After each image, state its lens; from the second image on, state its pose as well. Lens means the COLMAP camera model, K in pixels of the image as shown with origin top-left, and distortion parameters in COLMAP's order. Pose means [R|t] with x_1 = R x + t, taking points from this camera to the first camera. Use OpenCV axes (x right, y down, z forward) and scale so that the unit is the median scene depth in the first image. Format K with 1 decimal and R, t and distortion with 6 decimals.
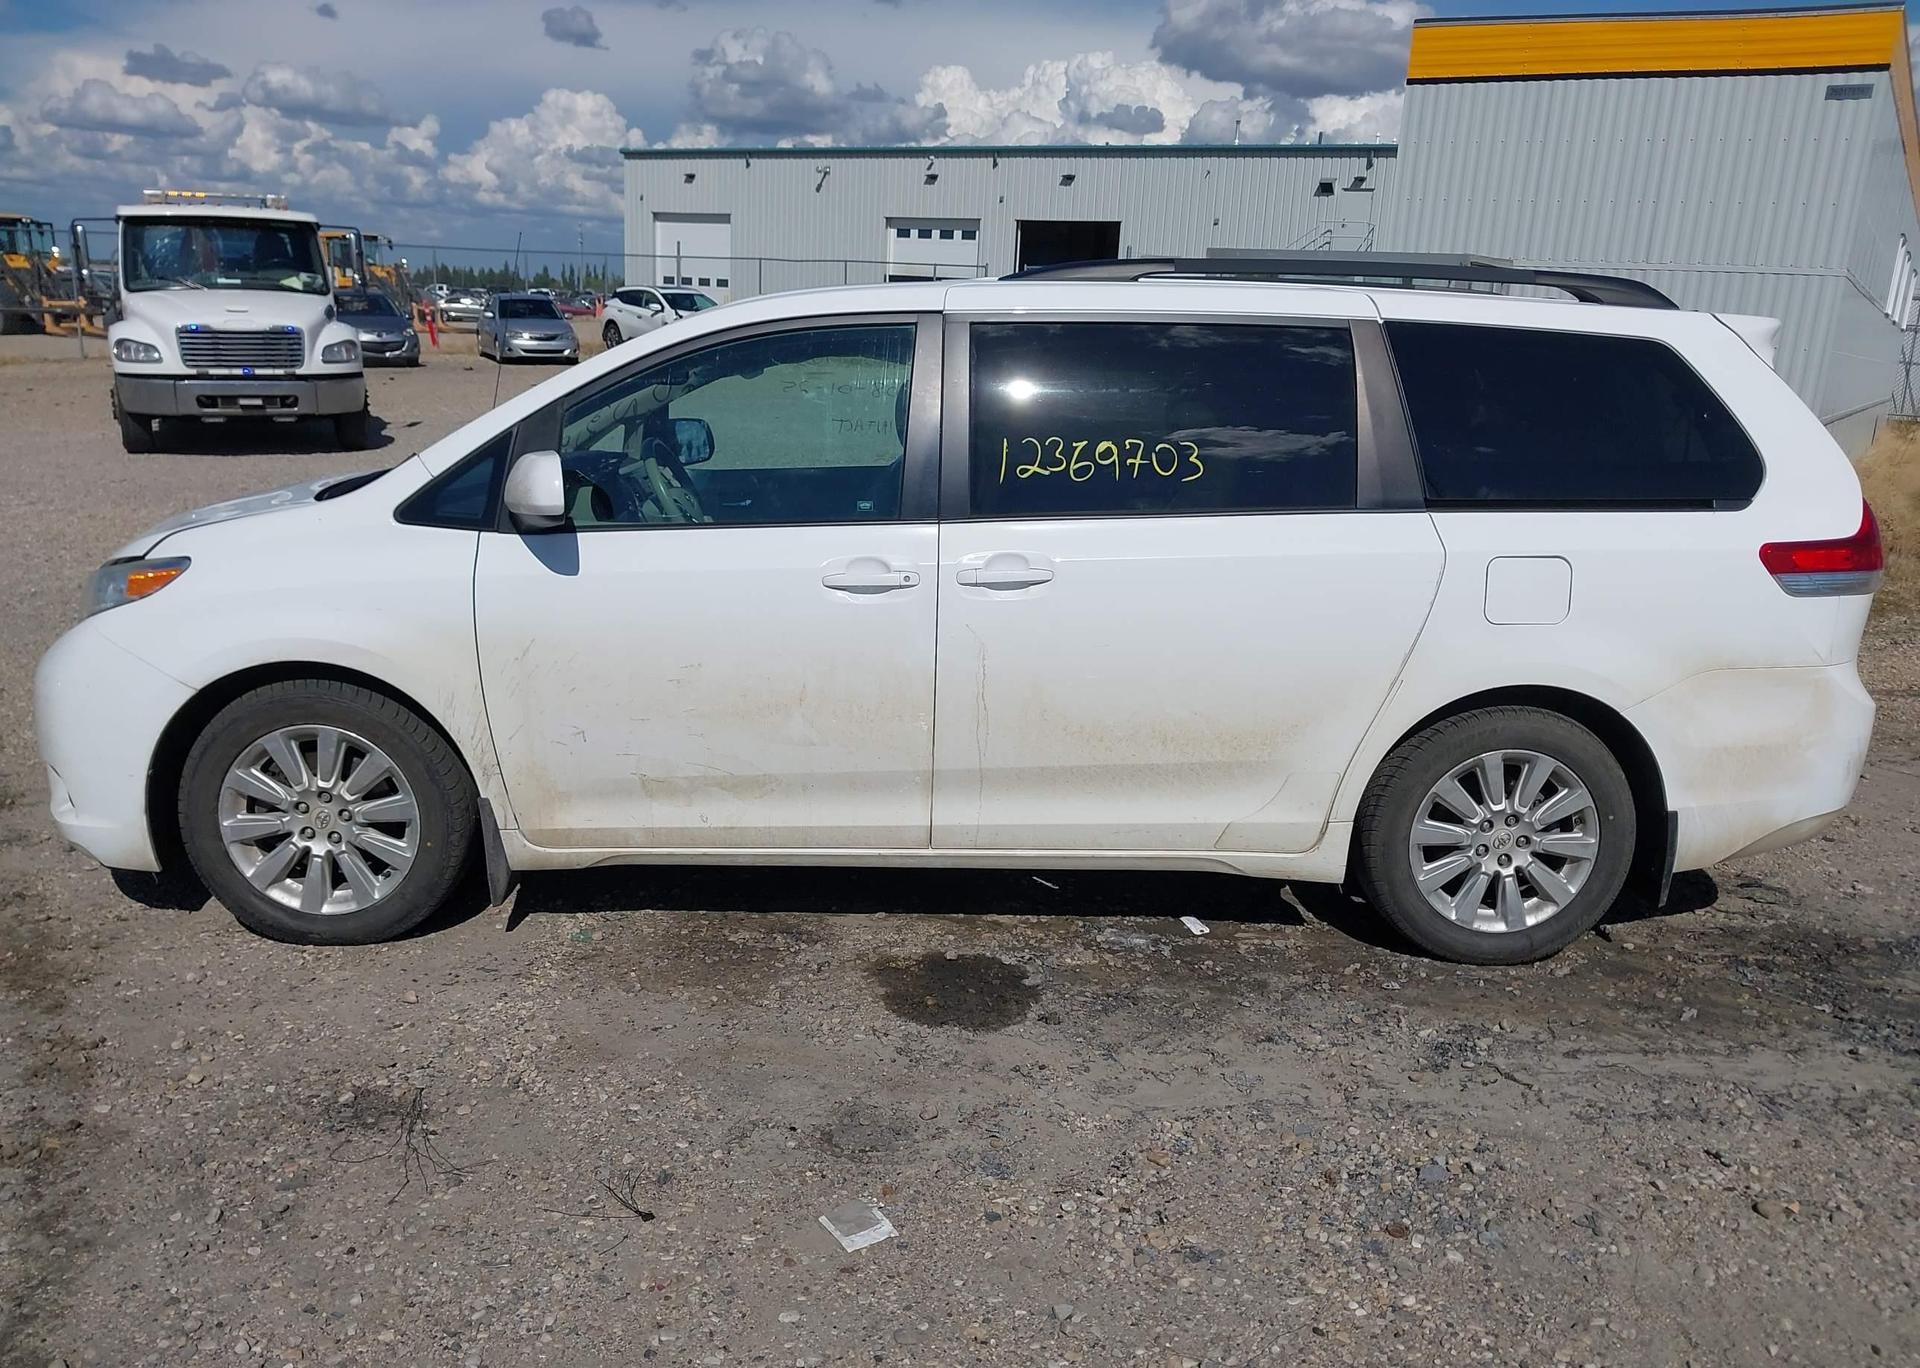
lens RADIAL K [[1590.0, 0, 975.6], [0, 1590.0, 688.8], [0, 0, 1]] dist [0.010604, -0.014337]
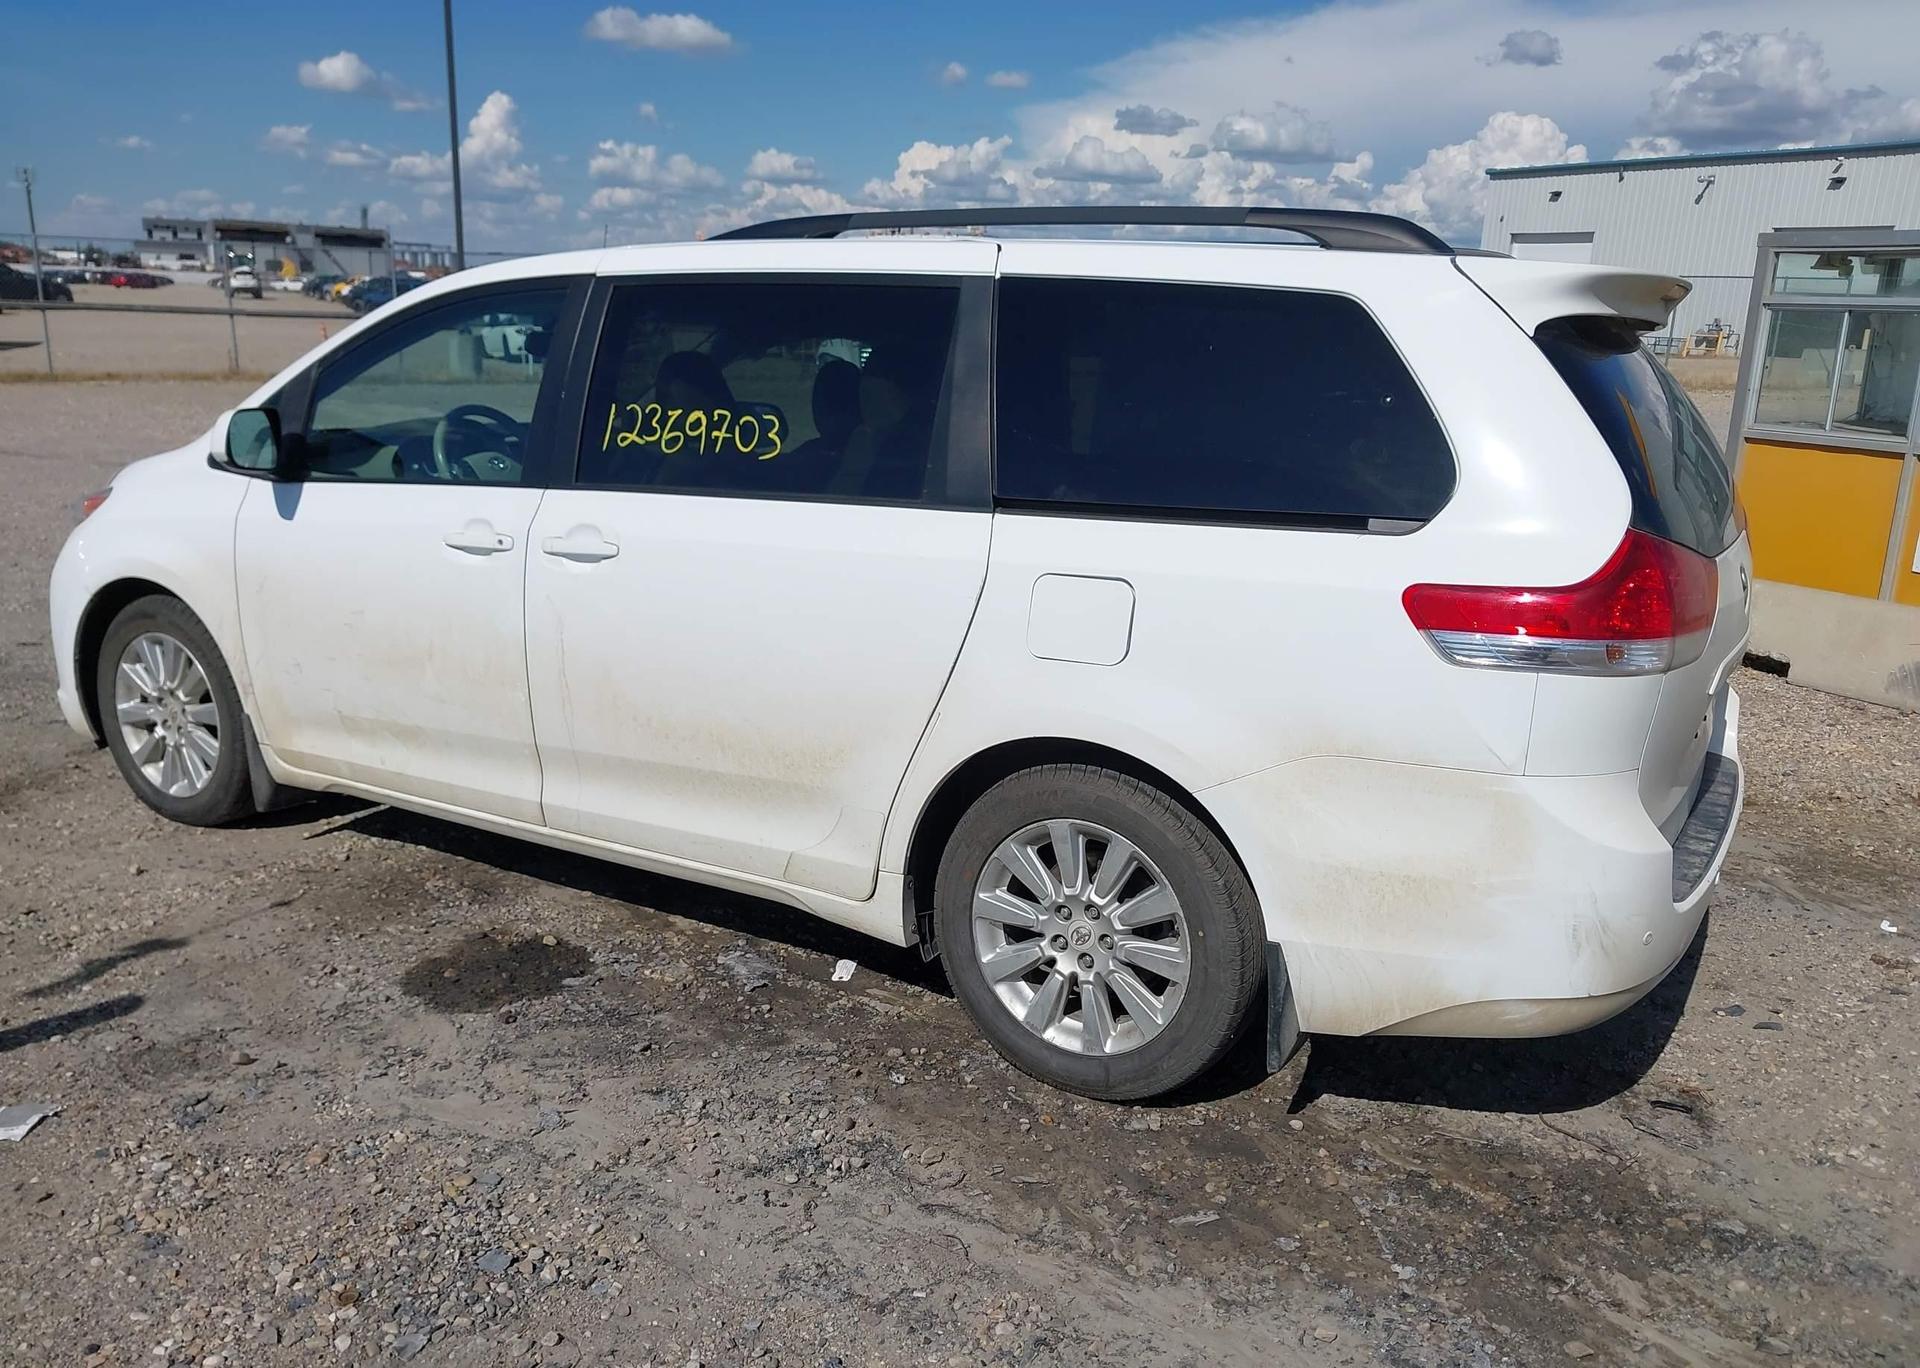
lens RADIAL K [[1590.0, 0, 967.5], [0, 1590.0, 686.2], [0, 0, 1]] dist [0.010604, -0.014337]
pose [[0.837920, 0.117305, -0.533038, 0.691876], [-0.127836, 0.991645, 0.017276, -0.033384], [0.530611, 0.053666, 0.845915, 0.307246]]
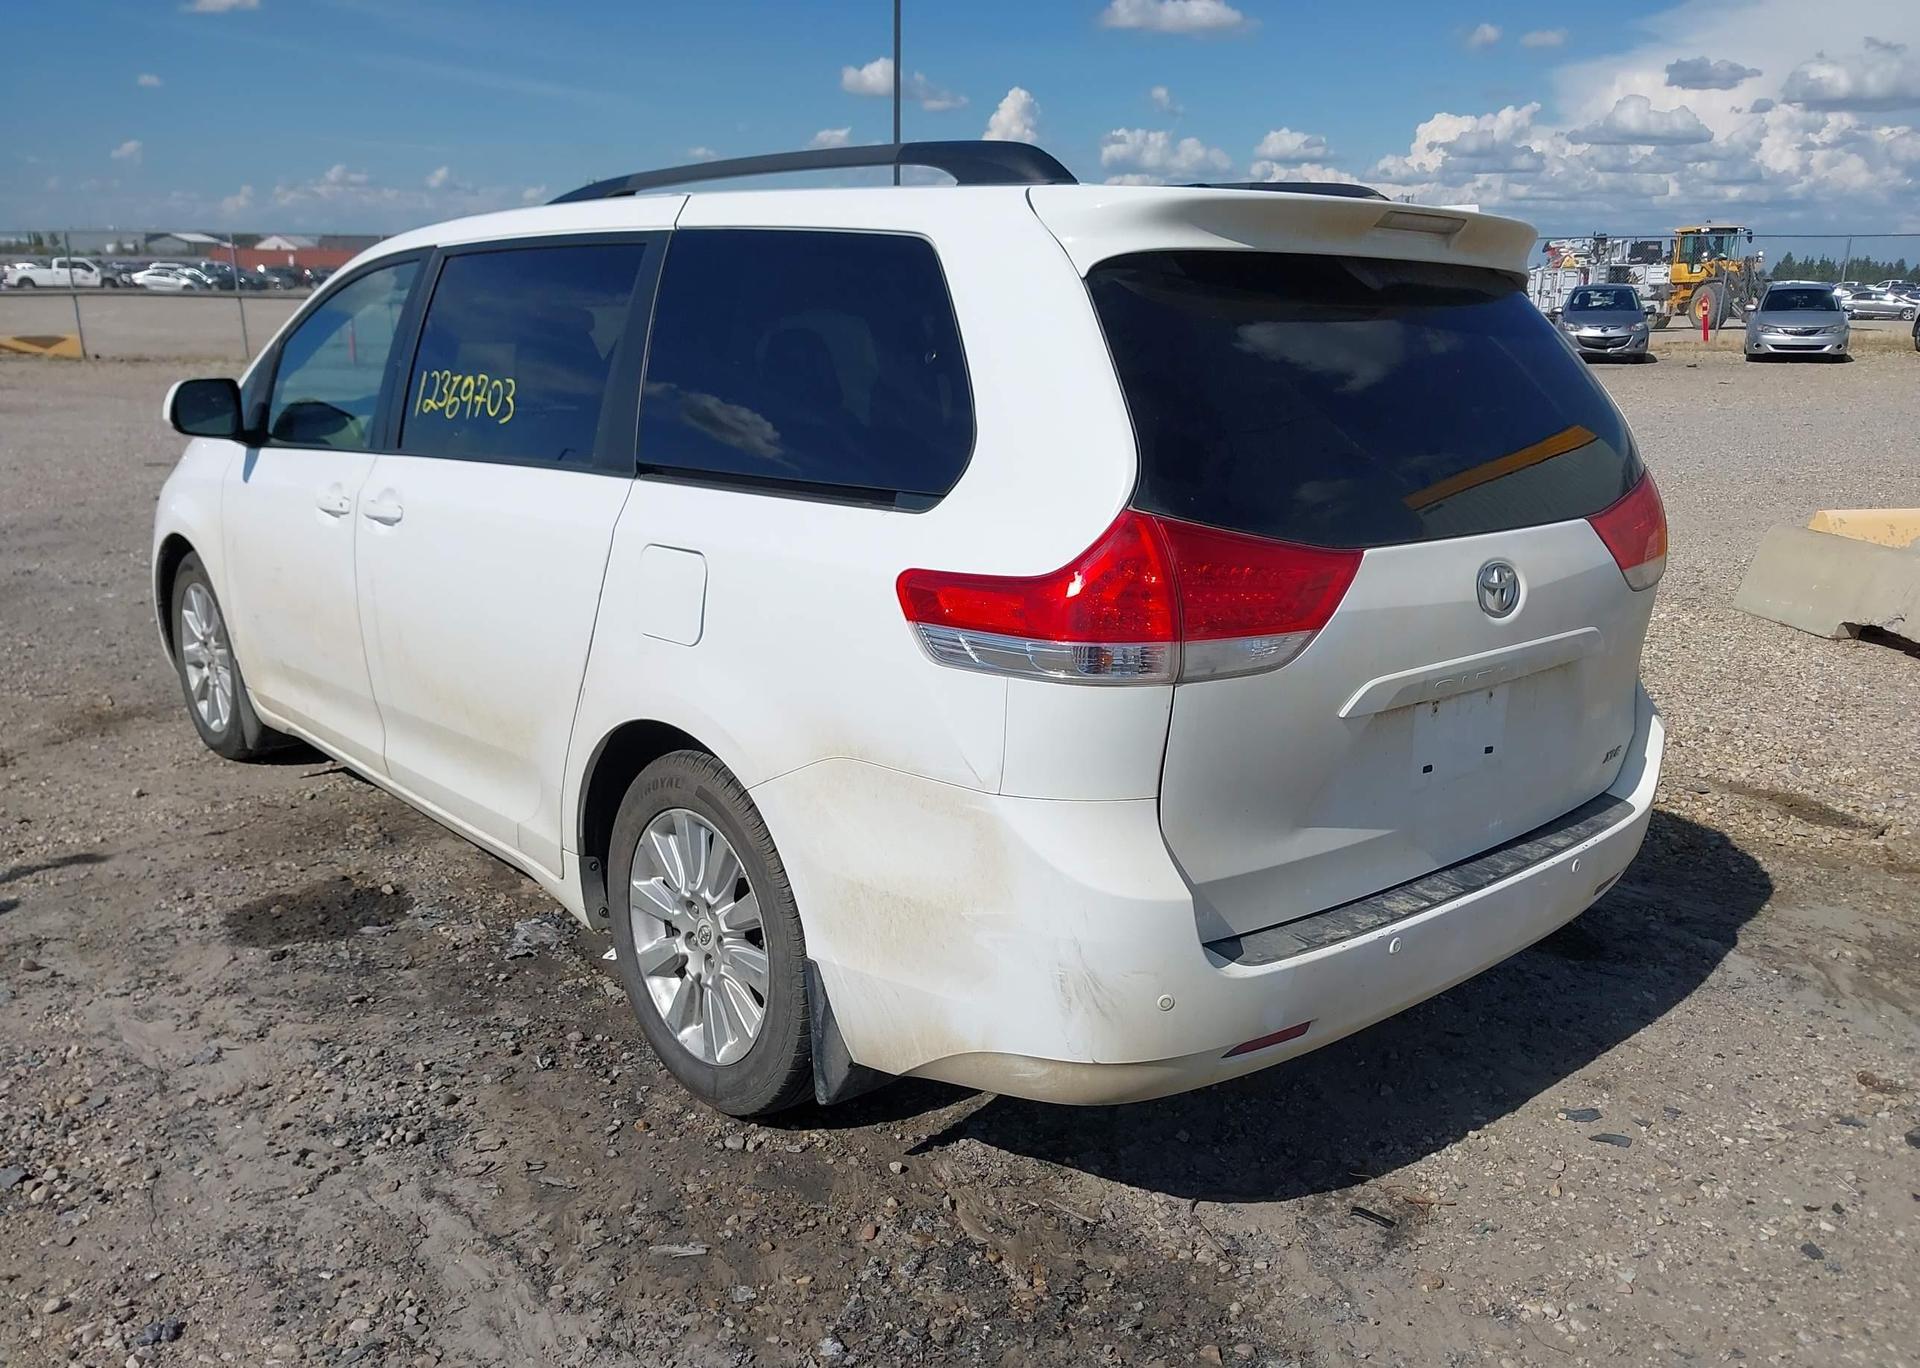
lens RADIAL K [[1590.0, 0, 956.4], [0, 1590.0, 694.7], [0, 0, 1]] dist [0.010604, -0.014337]
pose [[0.621078, 0.167667, -0.765605, 0.954191], [-0.168366, 0.982586, 0.078603, -0.091421], [0.765451, 0.080083, 0.638491, 0.621395]]
